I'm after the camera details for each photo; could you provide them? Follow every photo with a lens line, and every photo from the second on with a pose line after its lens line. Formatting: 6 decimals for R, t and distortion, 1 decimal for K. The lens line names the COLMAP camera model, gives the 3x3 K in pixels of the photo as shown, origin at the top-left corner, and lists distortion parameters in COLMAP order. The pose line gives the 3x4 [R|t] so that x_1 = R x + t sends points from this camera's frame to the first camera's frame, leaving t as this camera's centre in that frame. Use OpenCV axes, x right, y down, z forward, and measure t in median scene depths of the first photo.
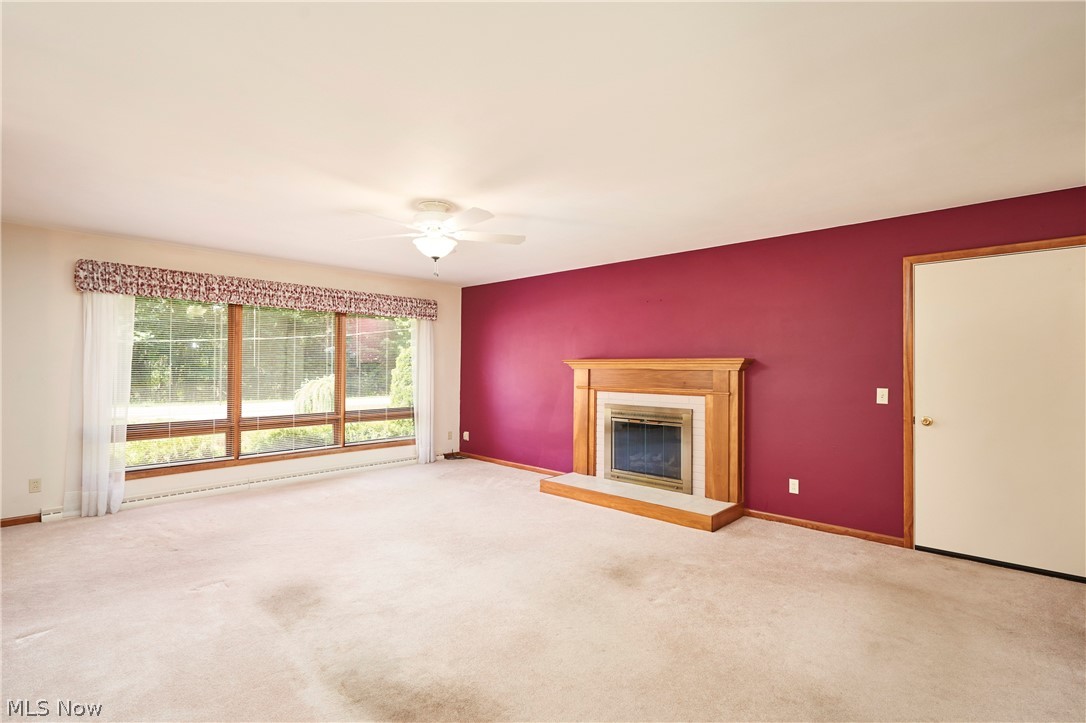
lens RADIAL K [[504.0, 0, 542.0], [0, 504.0, 365.6], [0, 0, 1]] dist [0.001661, -0.000336]
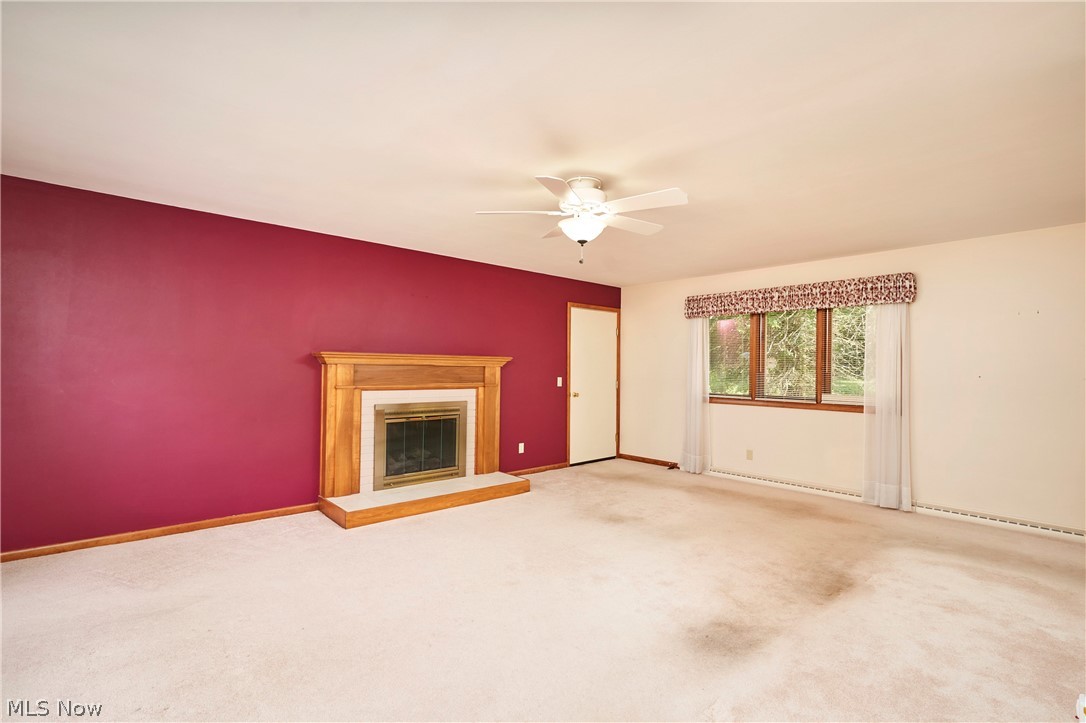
lens RADIAL K [[504.0, 0, 542.0], [0, 504.0, 365.6], [0, 0, 1]] dist [0.001661, -0.000336]
pose [[0.092470, -0.003041, 0.995711, -0.814043], [-0.017456, 0.999837, 0.004675, -0.000495], [-0.995562, -0.017814, 0.092402, 0.731925]]
